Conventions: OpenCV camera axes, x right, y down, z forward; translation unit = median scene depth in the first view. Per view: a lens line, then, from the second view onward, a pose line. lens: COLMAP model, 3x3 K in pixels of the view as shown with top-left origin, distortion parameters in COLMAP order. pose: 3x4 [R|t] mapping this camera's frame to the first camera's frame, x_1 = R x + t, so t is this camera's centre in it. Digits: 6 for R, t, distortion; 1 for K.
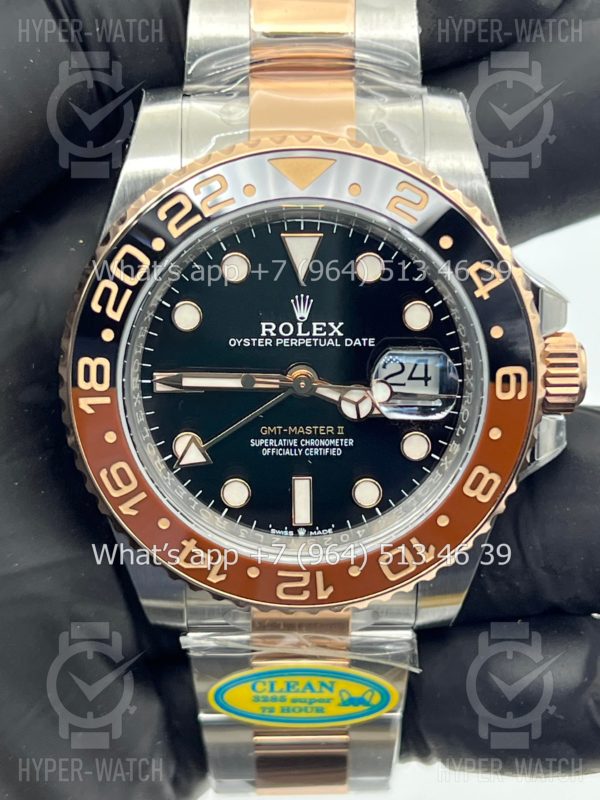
lens RADIAL K [[1803.2, 0, 300.0], [0, 1803.2, 400.0], [0, 0, 1]] dist [0.307211, -0.314754]
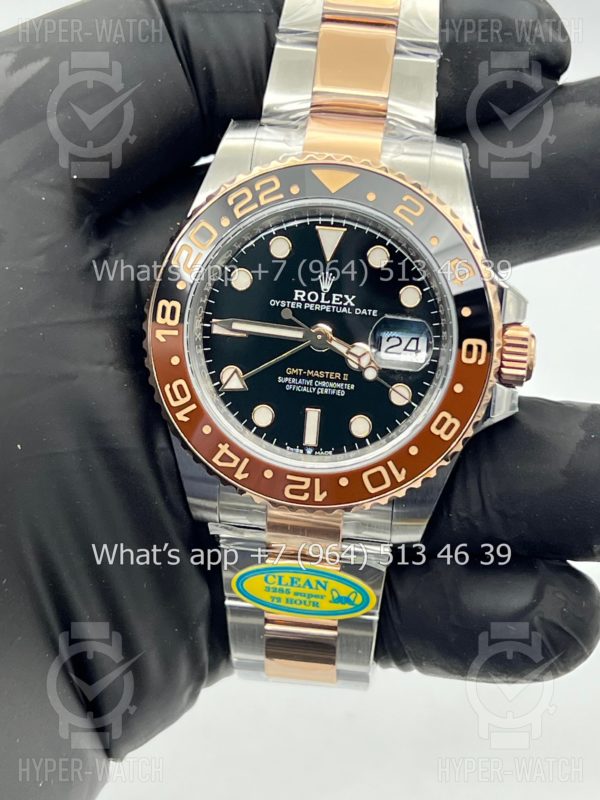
lens RADIAL K [[1803.2, 0, 300.0], [0, 1803.2, 400.0], [0, 0, 1]] dist [0.307211, -0.314754]
pose [[0.988937, 0.104152, -0.105621, 0.133118], [-0.115988, 0.986811, -0.112921, 0.190064], [0.092467, 0.123922, 0.987974, -0.326449]]
